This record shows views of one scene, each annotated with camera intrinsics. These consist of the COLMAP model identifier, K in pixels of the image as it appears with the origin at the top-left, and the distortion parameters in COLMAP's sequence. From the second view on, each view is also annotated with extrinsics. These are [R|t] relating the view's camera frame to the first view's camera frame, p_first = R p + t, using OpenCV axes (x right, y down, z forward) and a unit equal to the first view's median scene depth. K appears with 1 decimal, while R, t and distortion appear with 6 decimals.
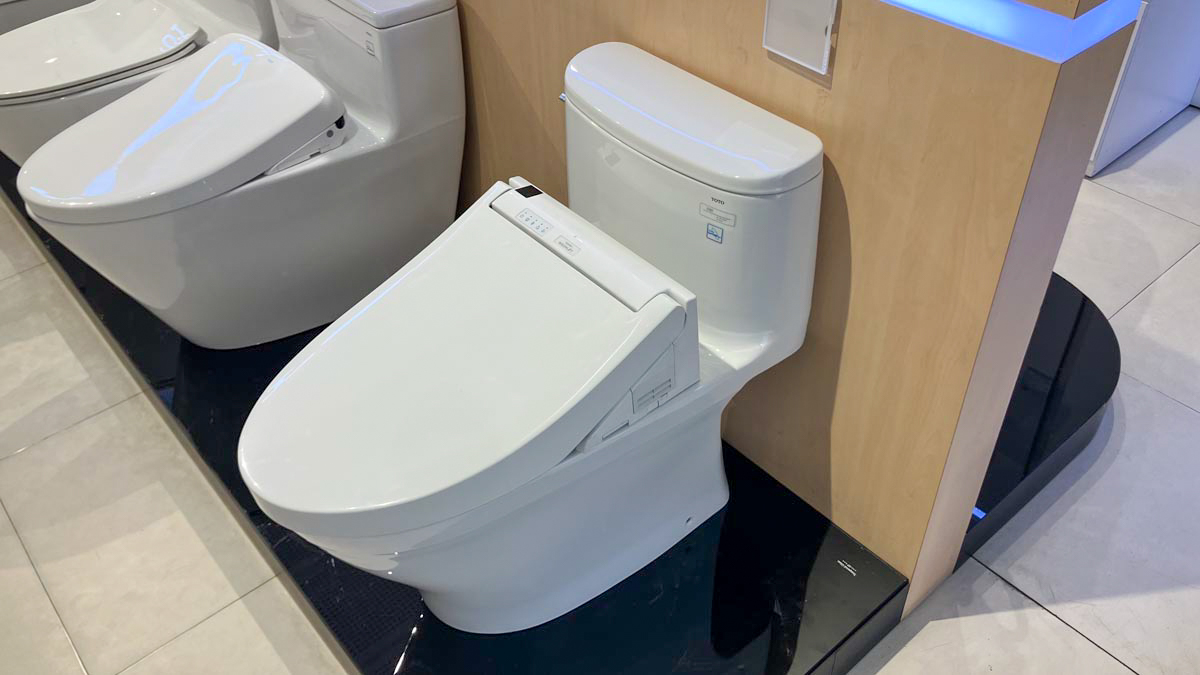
lens RADIAL K [[981.5, 0, 609.5], [0, 981.5, 340.7], [0, 0, 1]] dist [0.011533, -0.004465]
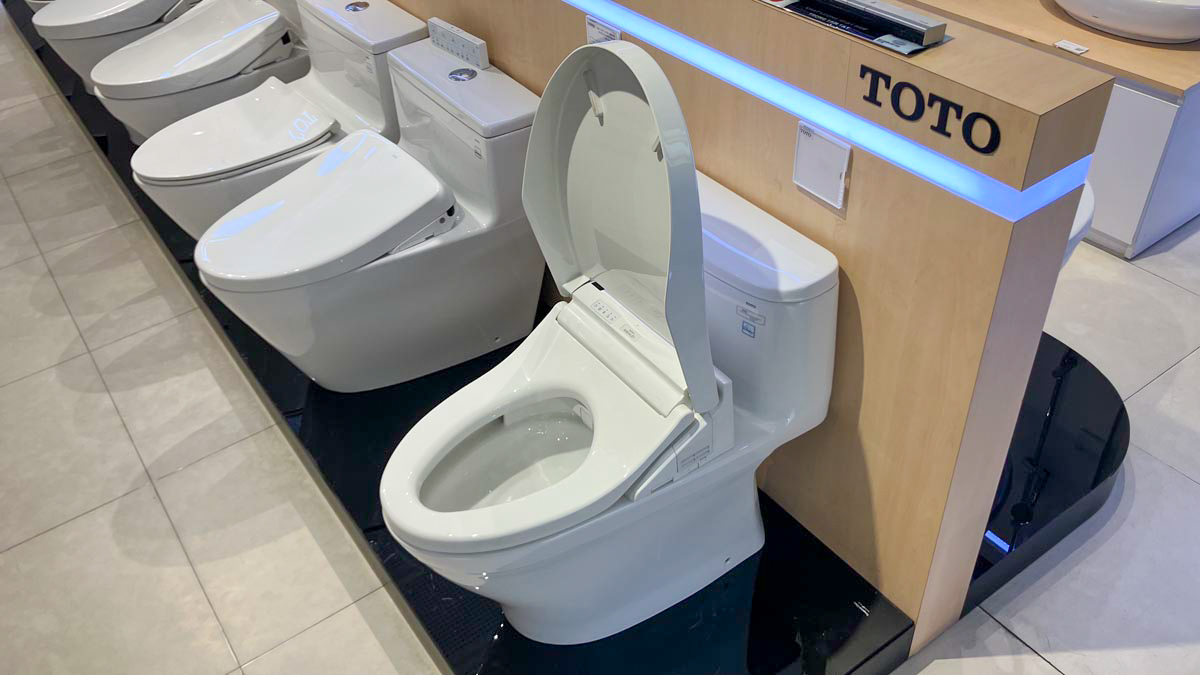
lens RADIAL K [[981.5, 0, 590.8], [0, 981.5, 345.2], [0, 0, 1]] dist [0.011533, -0.004465]
pose [[0.994380, 0.036327, -0.099446, 0.025012], [-0.038666, 0.999017, -0.021690, -0.042104], [0.098561, 0.025413, 0.994806, -0.194029]]
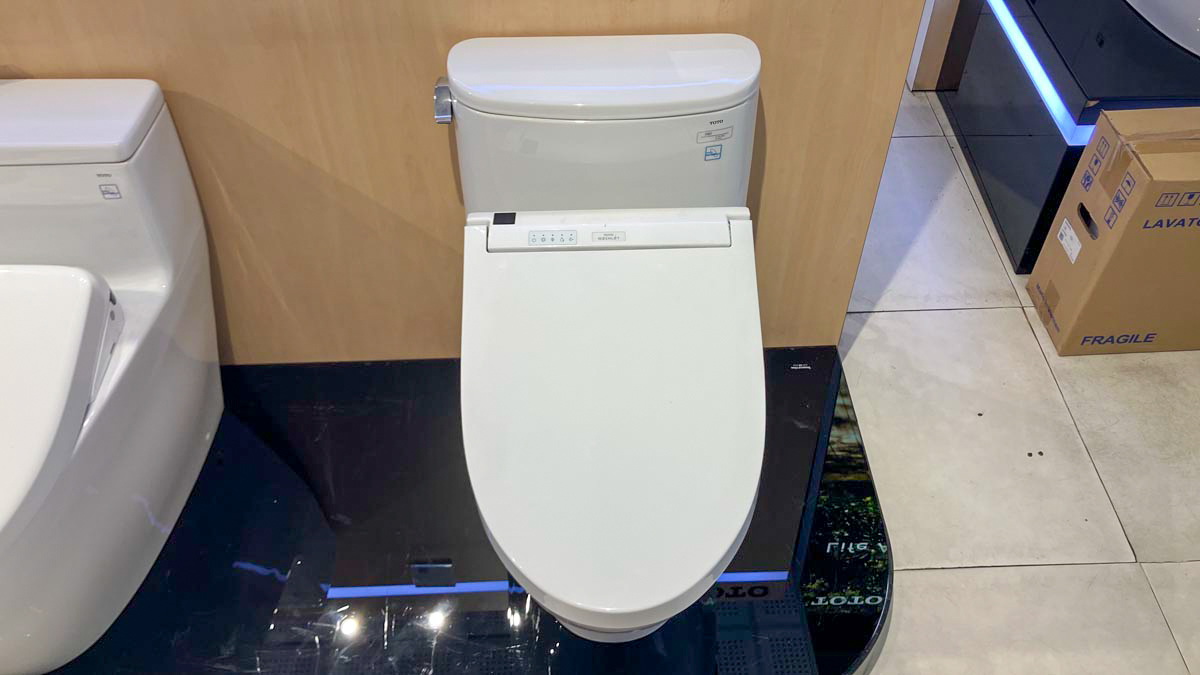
lens RADIAL K [[981.5, 0, 599.0], [0, 981.5, 344.5], [0, 0, 1]] dist [0.011533, -0.004465]
pose [[0.624143, -0.558486, 0.546387, -0.522376], [0.511389, 0.820726, 0.254735, -0.211484], [-0.590700, 0.120425, 0.797854, 0.178602]]
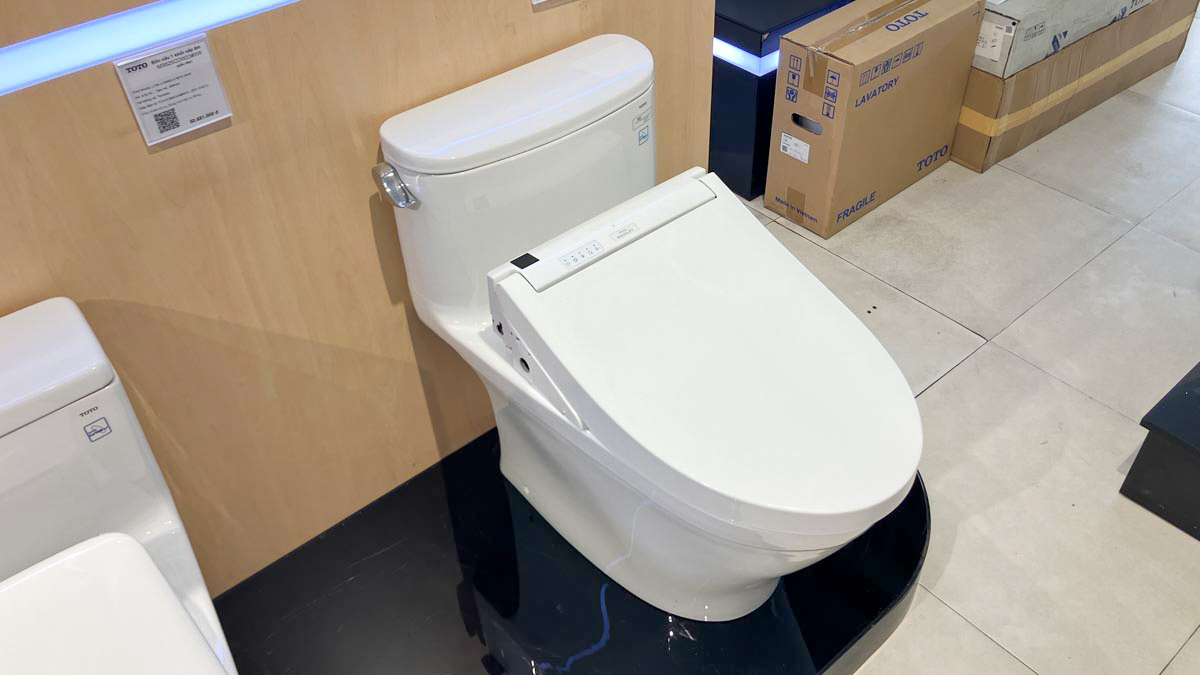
lens RADIAL K [[981.5, 0, 605.9], [0, 981.5, 344.1], [0, 0, 1]] dist [0.011533, -0.004465]
pose [[-0.000601, -0.644751, 0.764393, -0.722926], [0.691394, 0.551989, 0.466136, -0.418958], [-0.722478, 0.528776, 0.445445, 0.491820]]
